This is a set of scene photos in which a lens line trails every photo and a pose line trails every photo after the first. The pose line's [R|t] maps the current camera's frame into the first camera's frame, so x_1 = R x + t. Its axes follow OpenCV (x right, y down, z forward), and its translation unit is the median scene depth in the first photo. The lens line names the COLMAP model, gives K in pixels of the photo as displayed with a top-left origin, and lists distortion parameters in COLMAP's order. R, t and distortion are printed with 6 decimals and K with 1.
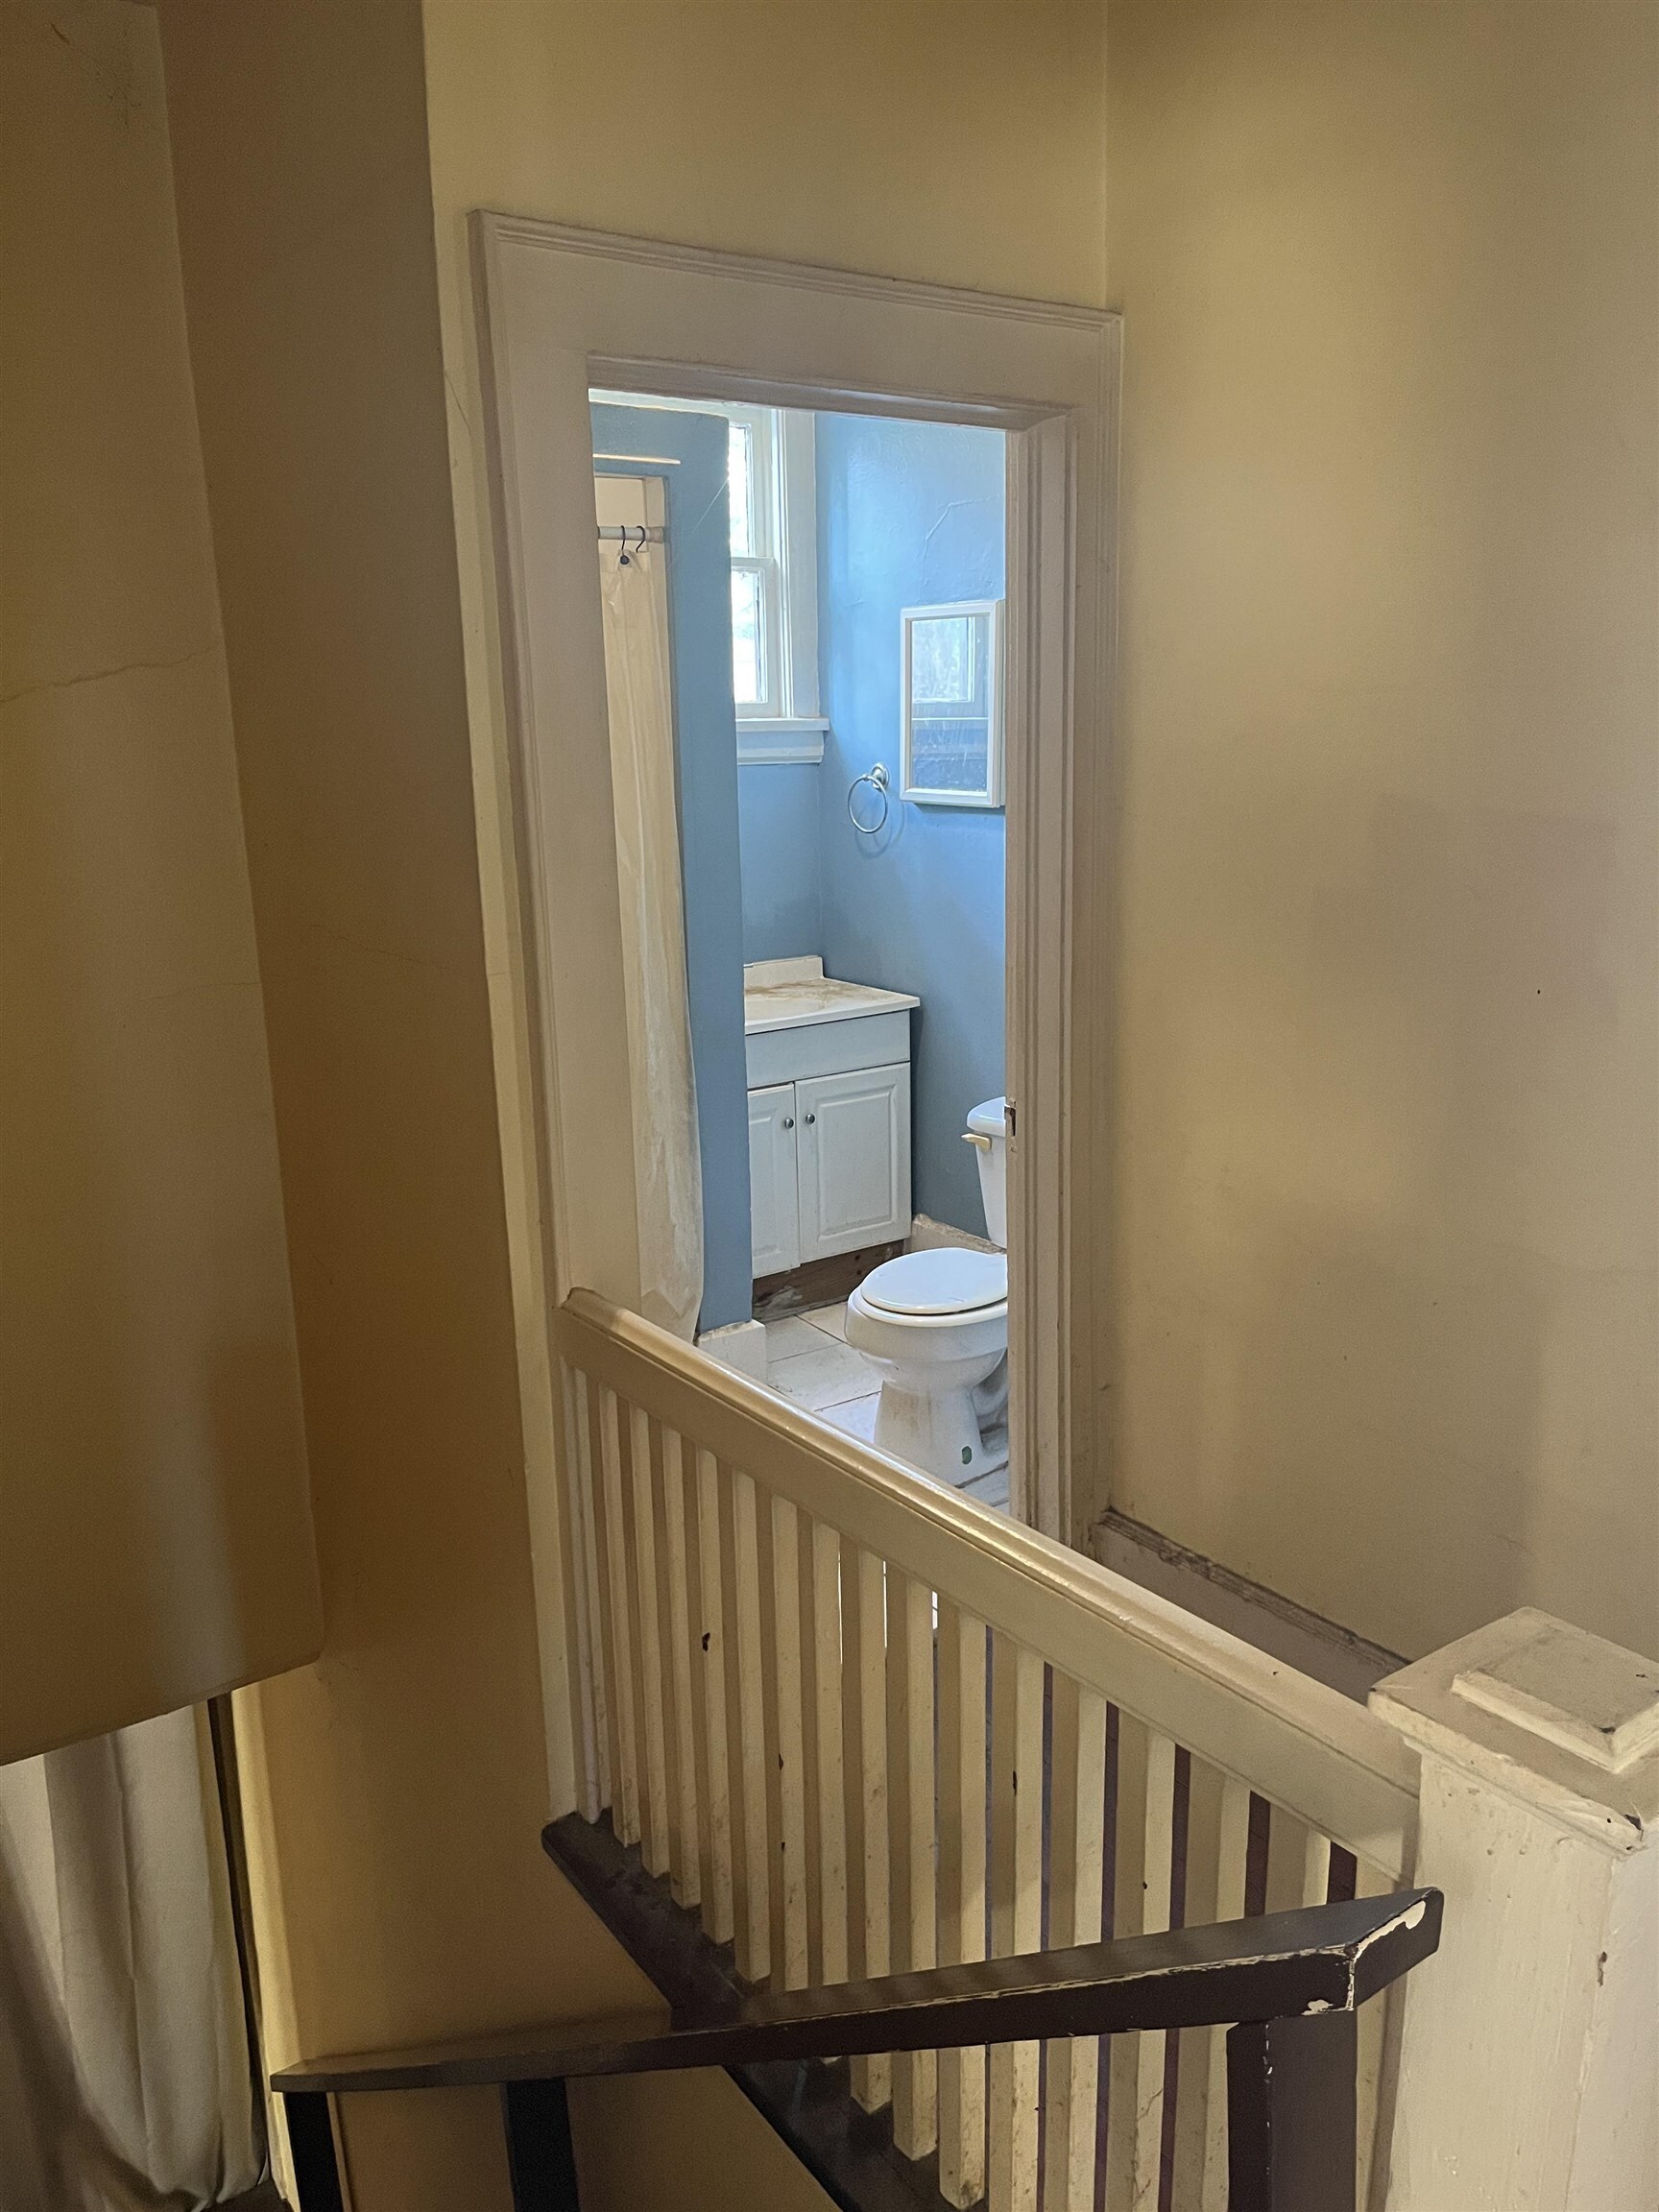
lens RADIAL K [[1673.0, 0, 827.7], [0, 1673.0, 1117.5], [0, 0, 1]] dist [0.032524, -0.013026]
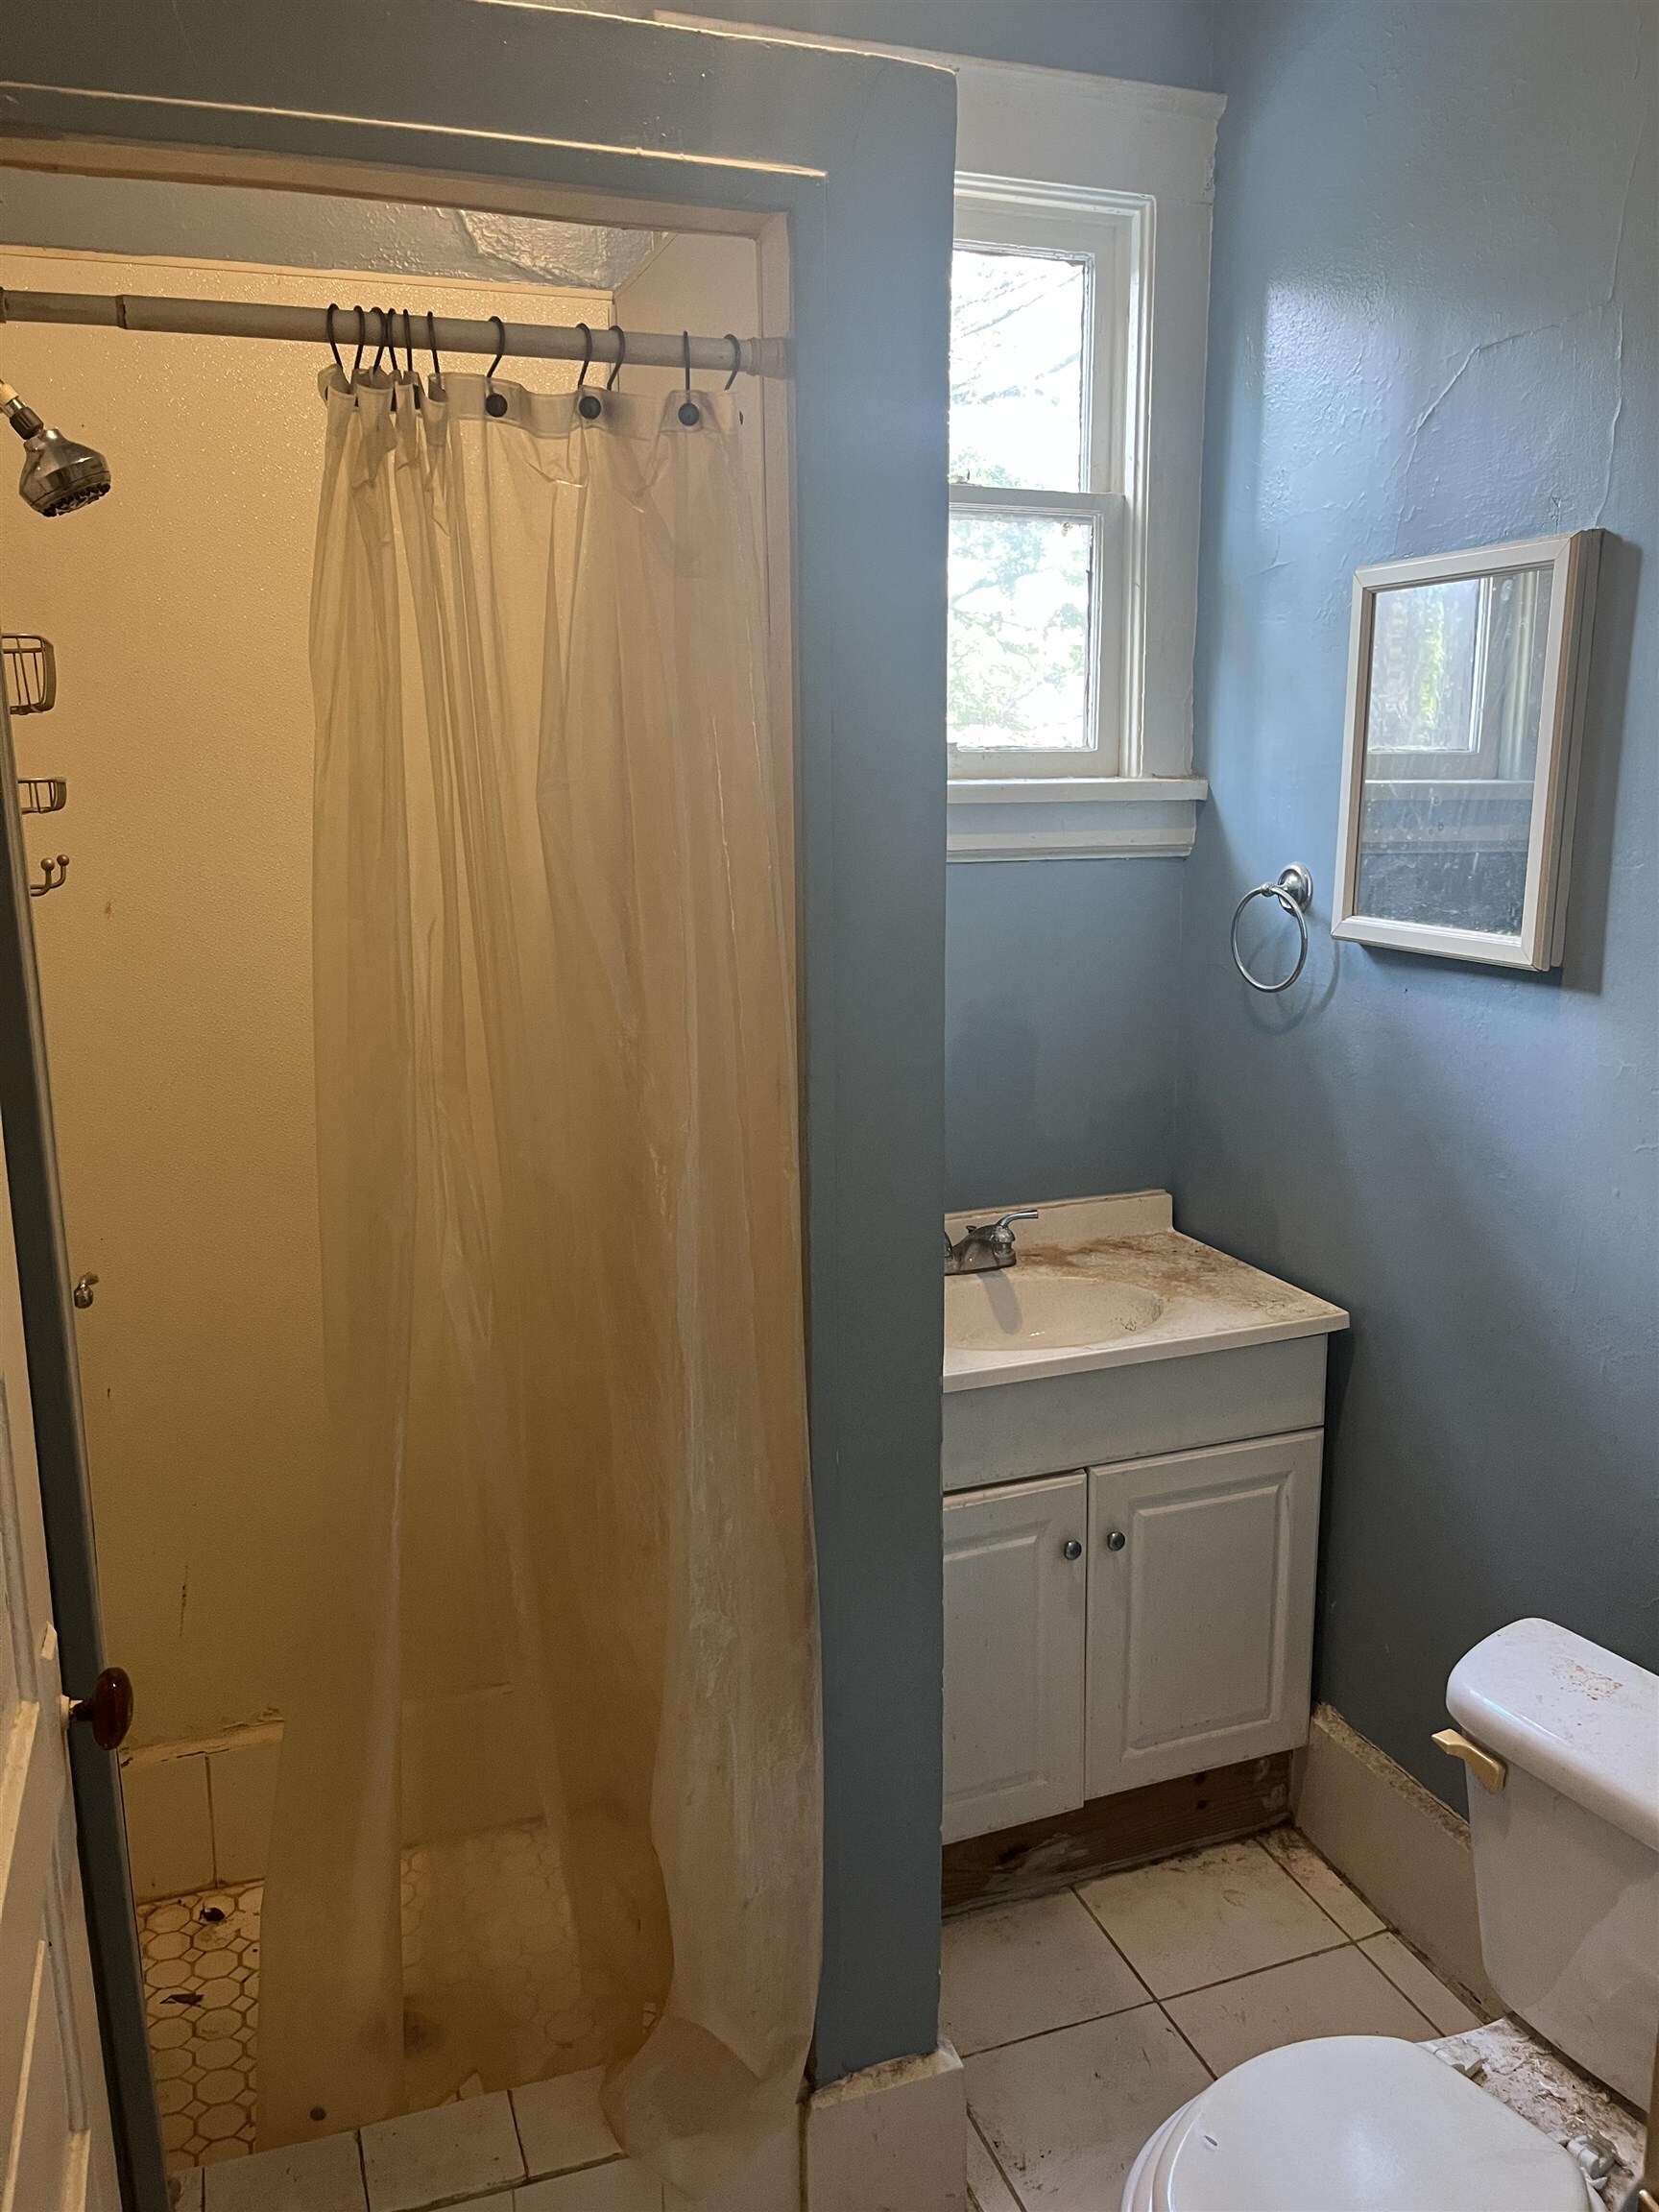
lens RADIAL K [[1673.0, 0, 823.3], [0, 1673.0, 1096.1], [0, 0, 1]] dist [0.032524, -0.013026]
pose [[0.967414, 0.059071, -0.246214, 0.021440], [-0.069134, 0.997080, -0.032421, -0.110853], [0.243580, 0.048386, 0.968673, 0.453389]]
